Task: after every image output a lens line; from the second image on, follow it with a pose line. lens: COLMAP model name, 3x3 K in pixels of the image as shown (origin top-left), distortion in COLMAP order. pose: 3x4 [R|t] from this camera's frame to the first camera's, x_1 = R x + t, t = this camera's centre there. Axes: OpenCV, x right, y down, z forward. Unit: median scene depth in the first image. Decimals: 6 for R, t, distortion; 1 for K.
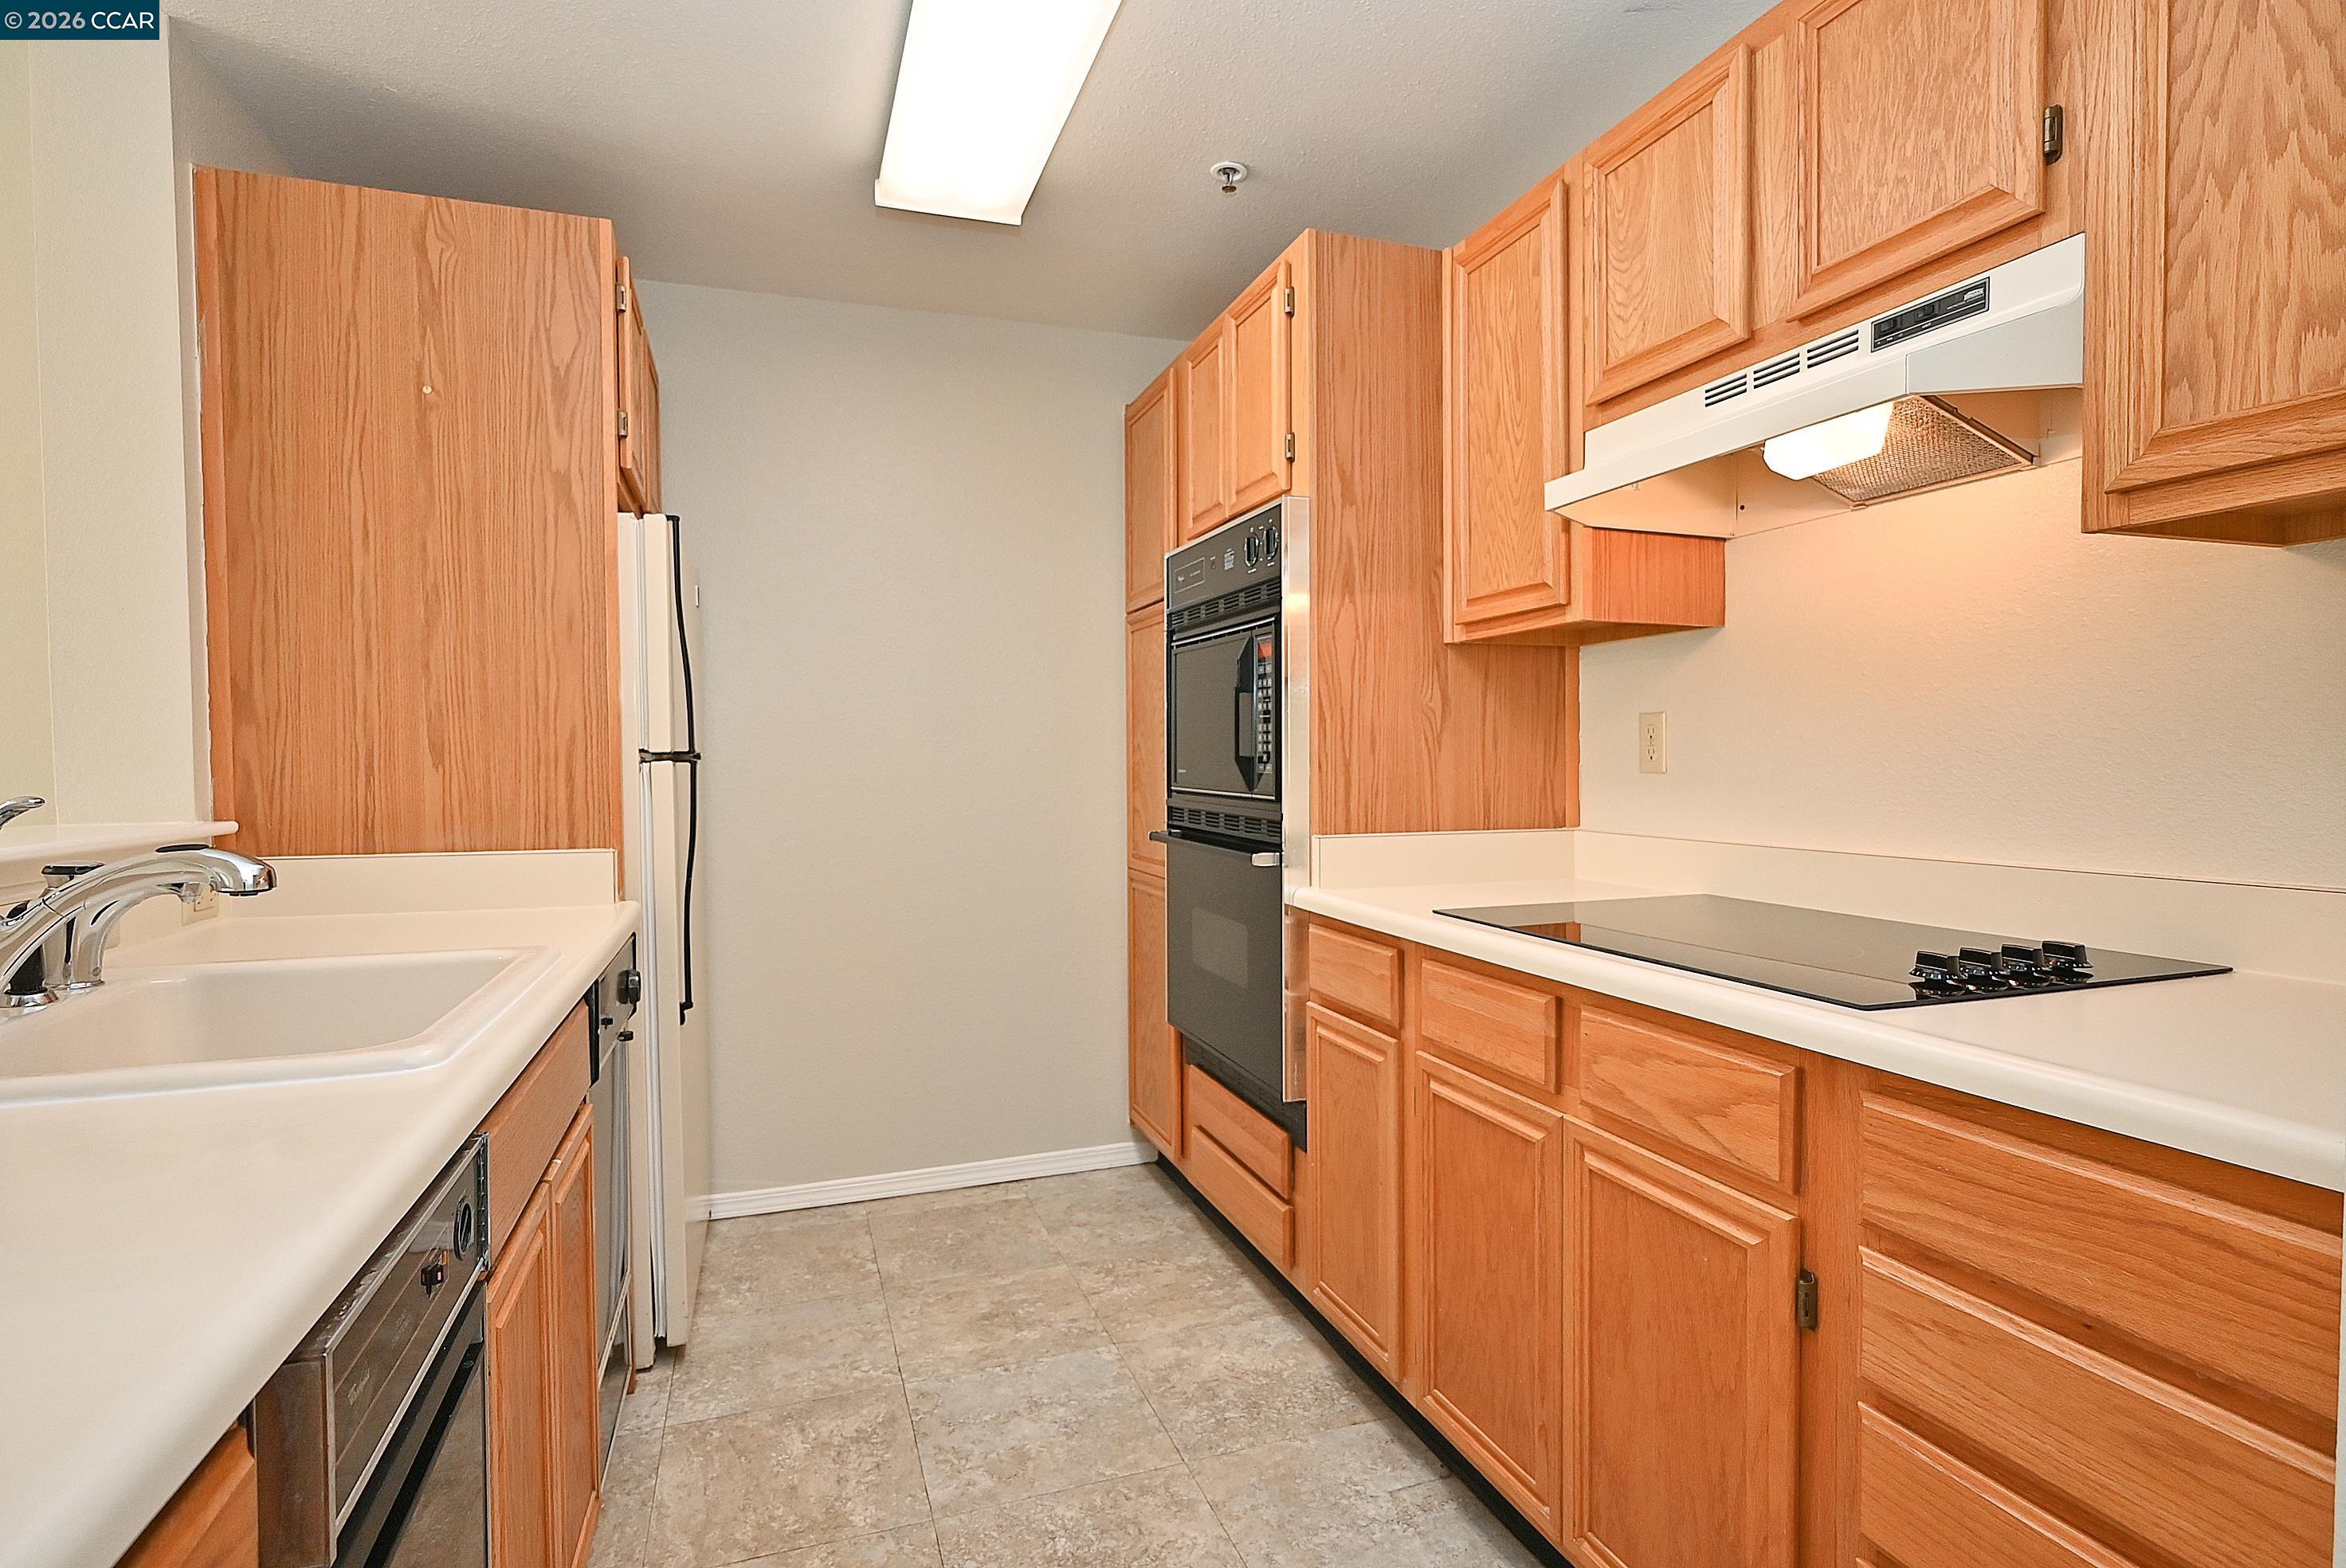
lens RADIAL K [[1158.4, 0, 1169.6], [0, 1158.4, 786.1], [0, 0, 1]] dist [-0.007502, 0.002919]
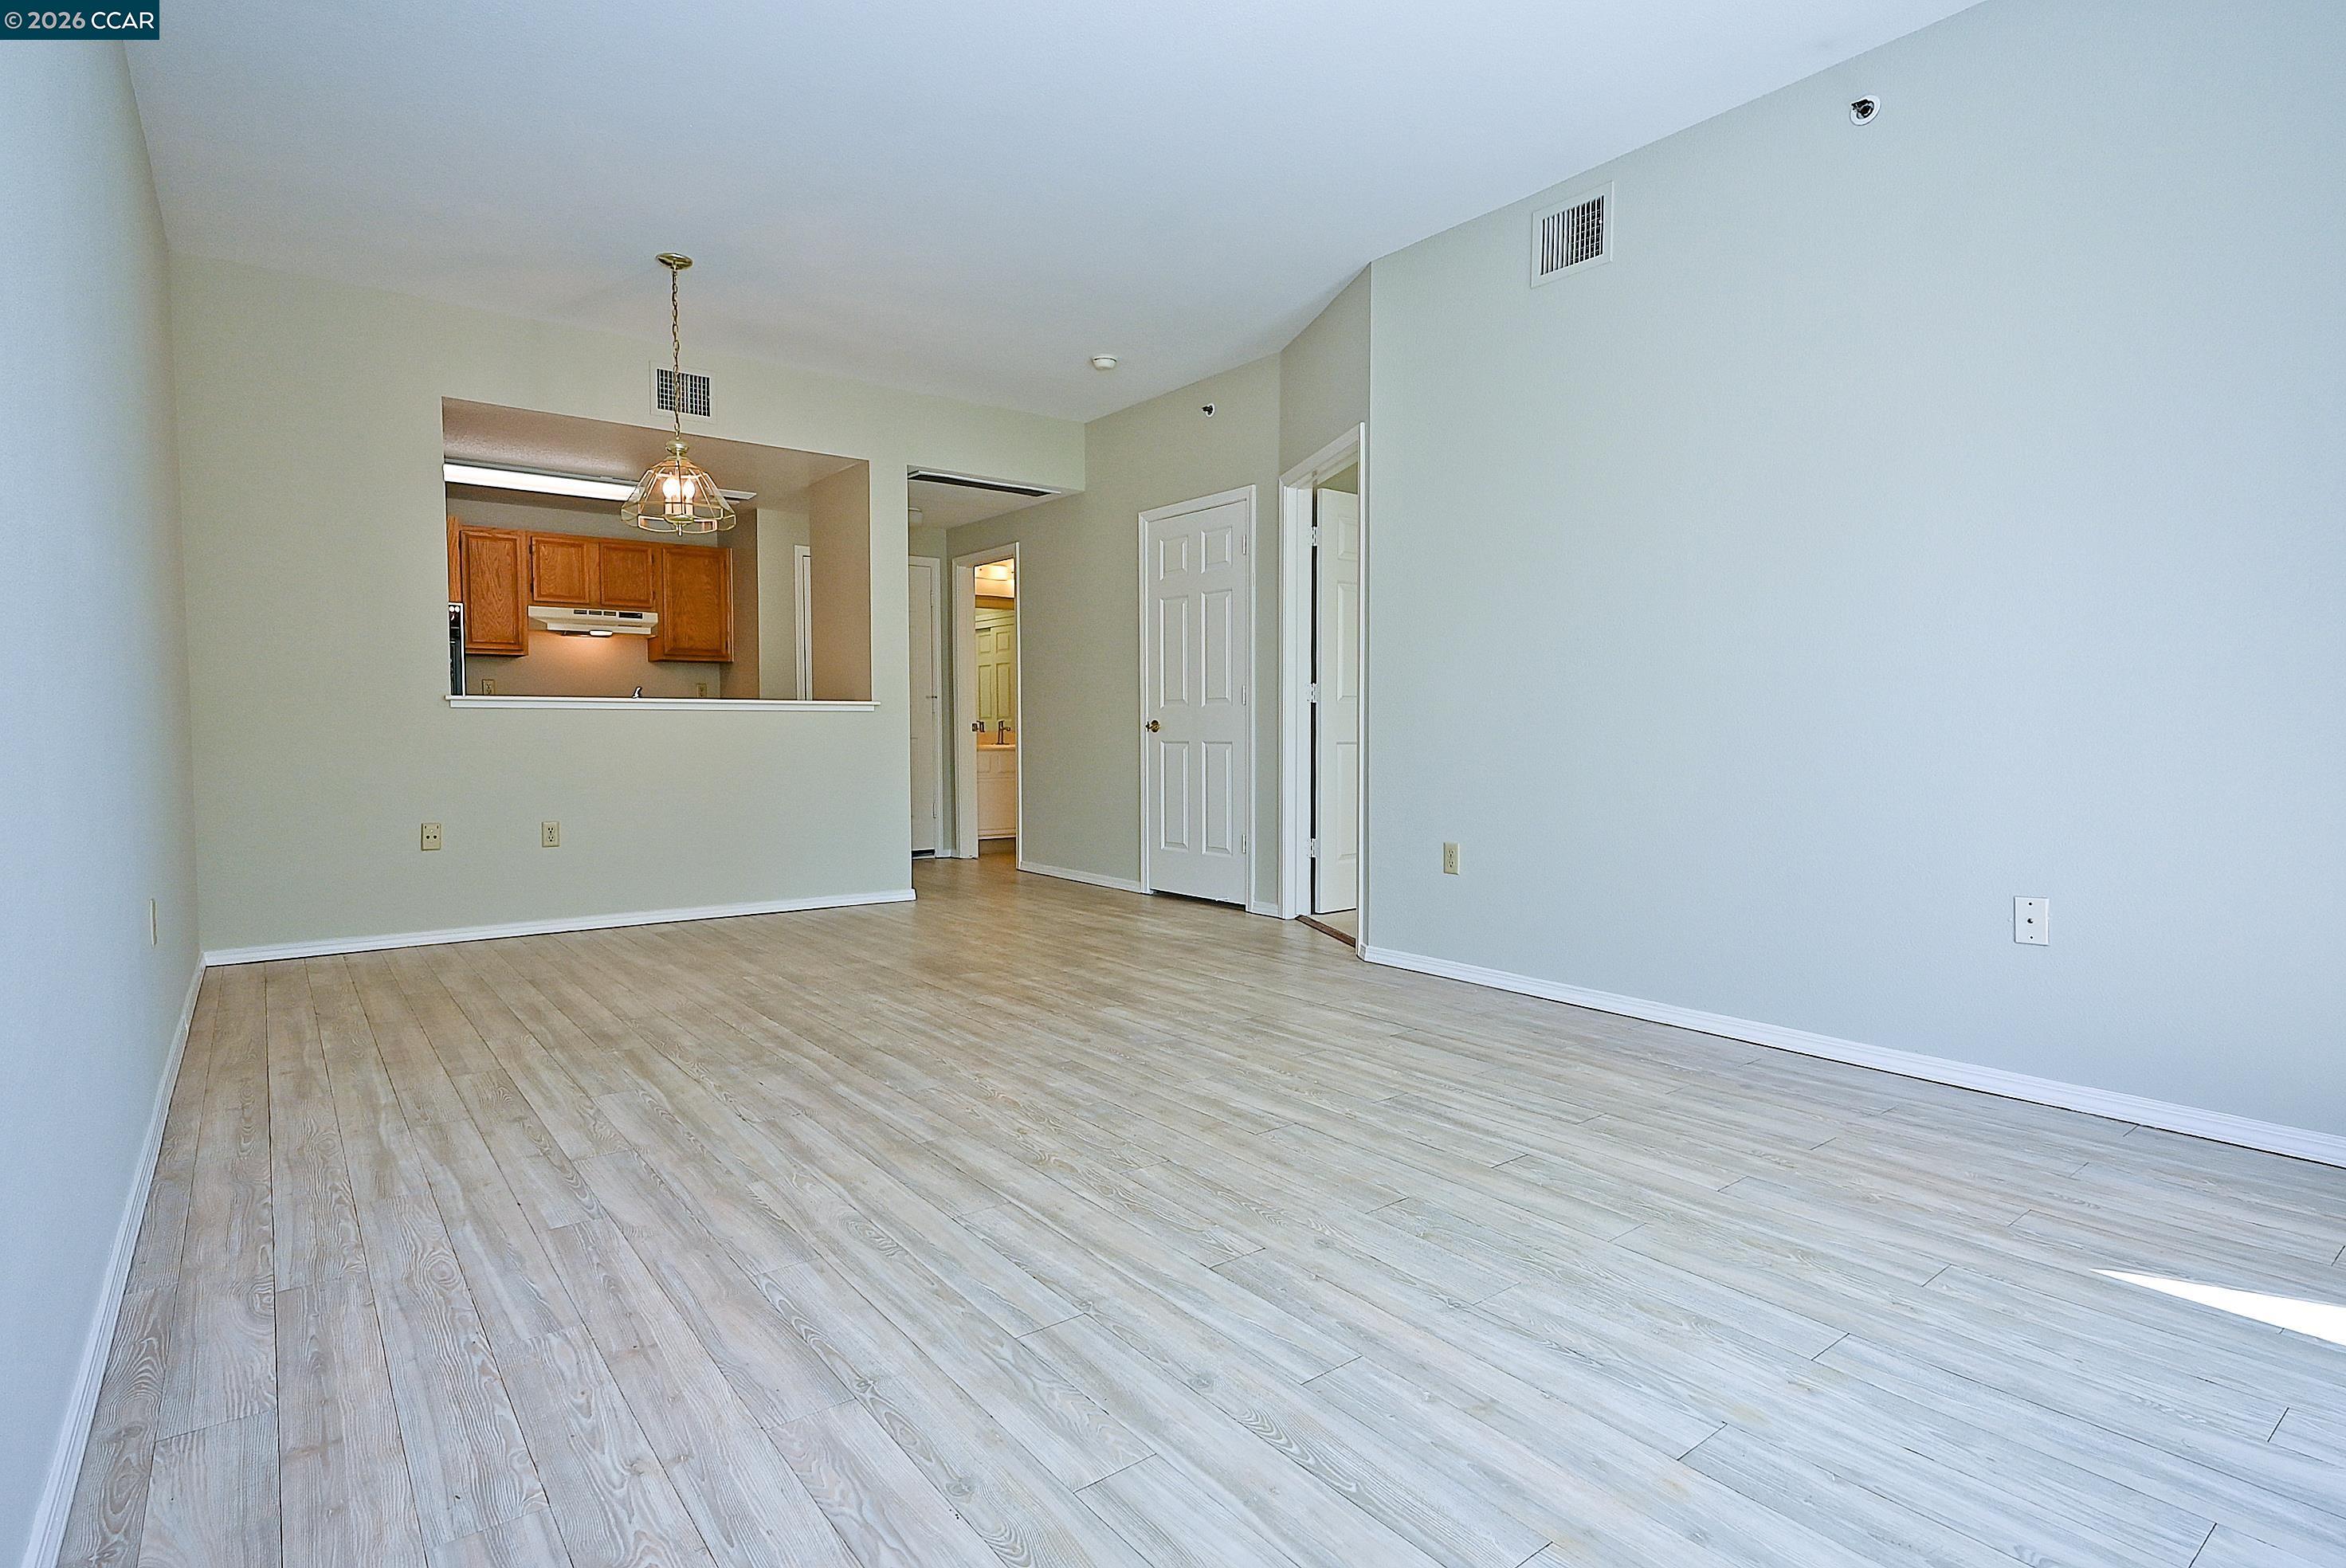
lens RADIAL K [[1188.5, 0, 1169.2], [0, 1188.5, 786.1], [0, 0, 1]] dist [-0.006687, 0.001157]
pose [[-0.314525, -0.036702, 0.948539, -3.785685], [0.027392, 0.998485, 0.047718, 0.145139], [-0.948854, 0.040991, -0.313043, 0.239181]]
